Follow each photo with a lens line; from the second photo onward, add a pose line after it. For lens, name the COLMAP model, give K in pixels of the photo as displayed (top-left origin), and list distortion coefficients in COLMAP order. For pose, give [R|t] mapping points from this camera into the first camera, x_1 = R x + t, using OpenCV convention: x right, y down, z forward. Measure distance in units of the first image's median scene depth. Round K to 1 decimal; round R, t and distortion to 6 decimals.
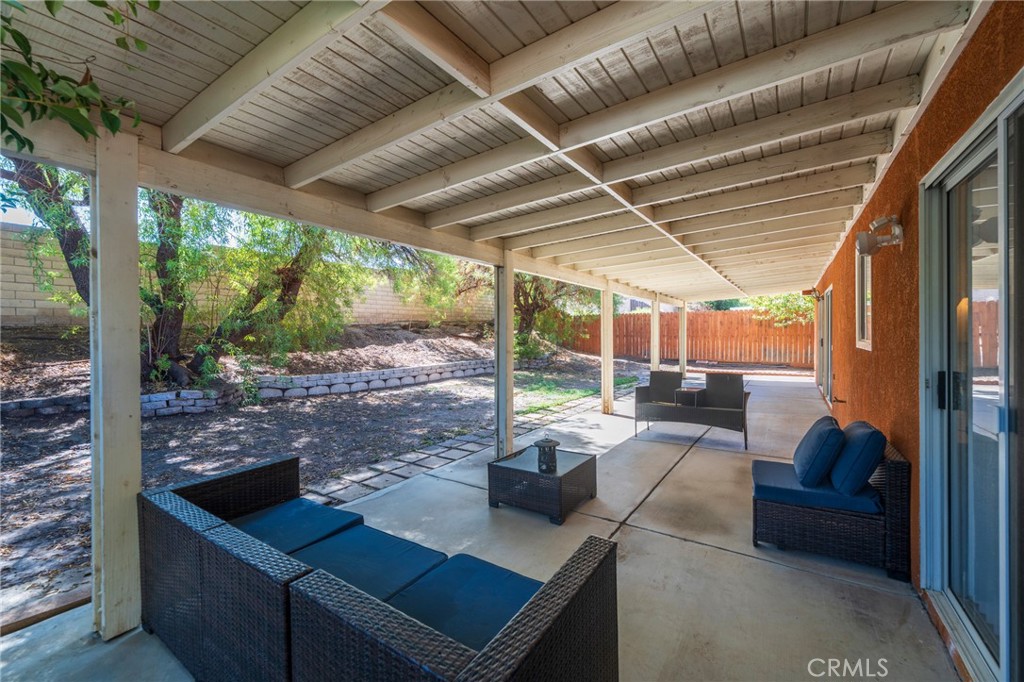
lens RADIAL K [[411.4, 0, 511.5], [0, 411.4, 334.7], [0, 0, 1]] dist [-0.003611, -0.000160]
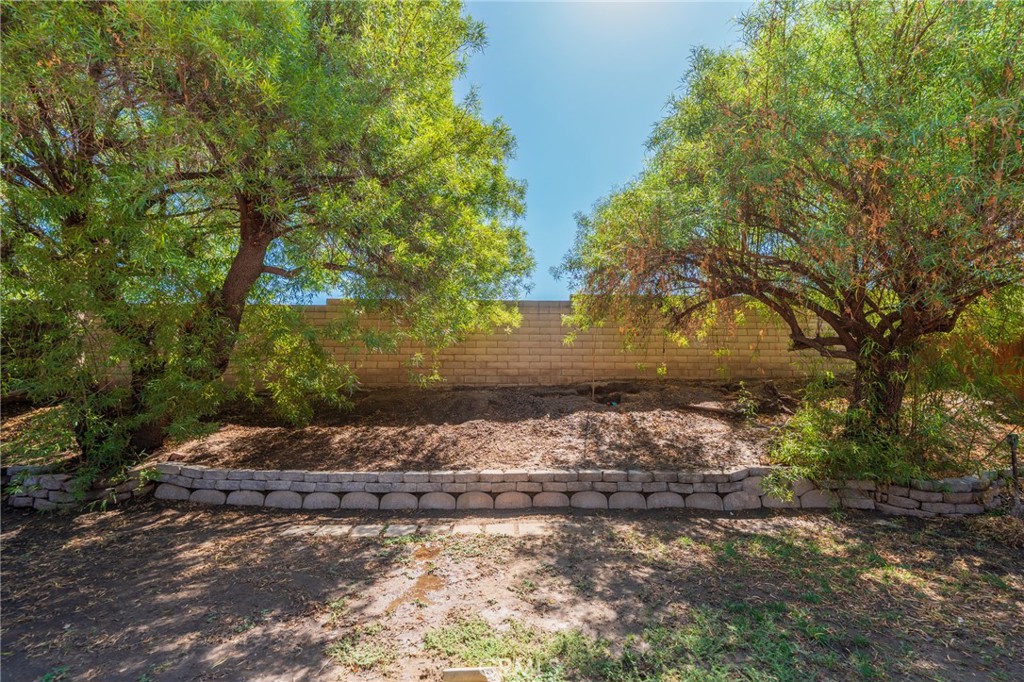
lens RADIAL K [[411.4, 0, 509.1], [0, 411.4, 339.8], [0, 0, 1]] dist [-0.003611, -0.000160]
pose [[0.588218, -0.103304, -0.802077, 0.188628], [-0.012003, 0.990583, -0.136386, -0.010292], [0.808613, 0.089852, 0.581439, 0.715002]]
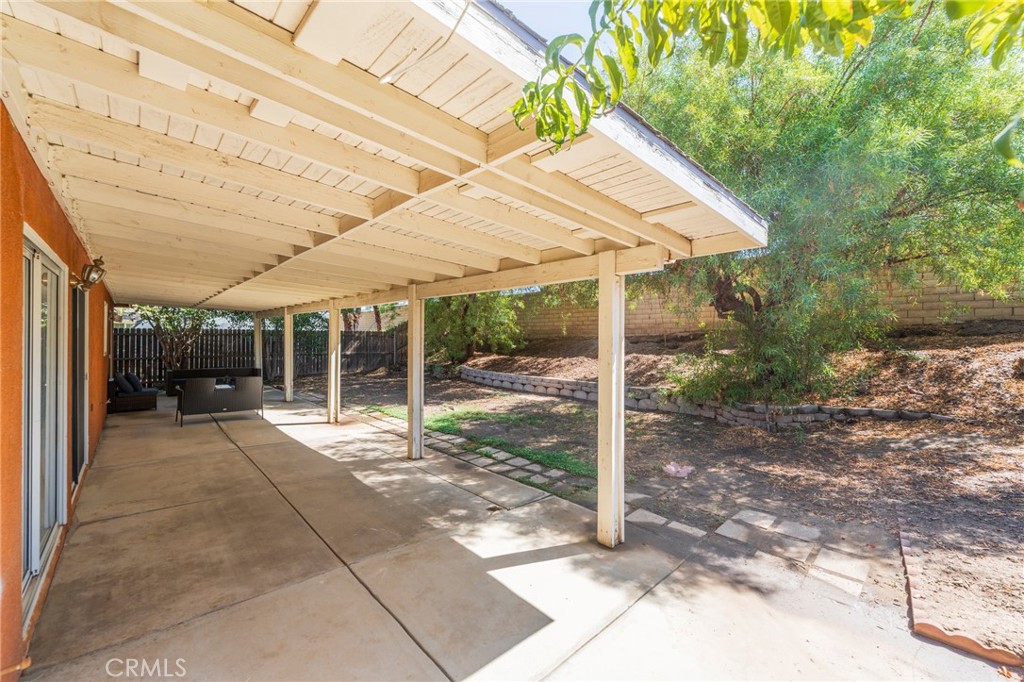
lens RADIAL K [[411.4, 0, 512.9], [0, 411.4, 338.2], [0, 0, 1]] dist [-0.003611, -0.000160]
pose [[-0.224130, 0.009105, -0.974517, 0.781989], [-0.010414, 0.999877, 0.011737, -0.033547], [0.974504, 0.012779, -0.224007, 1.118554]]
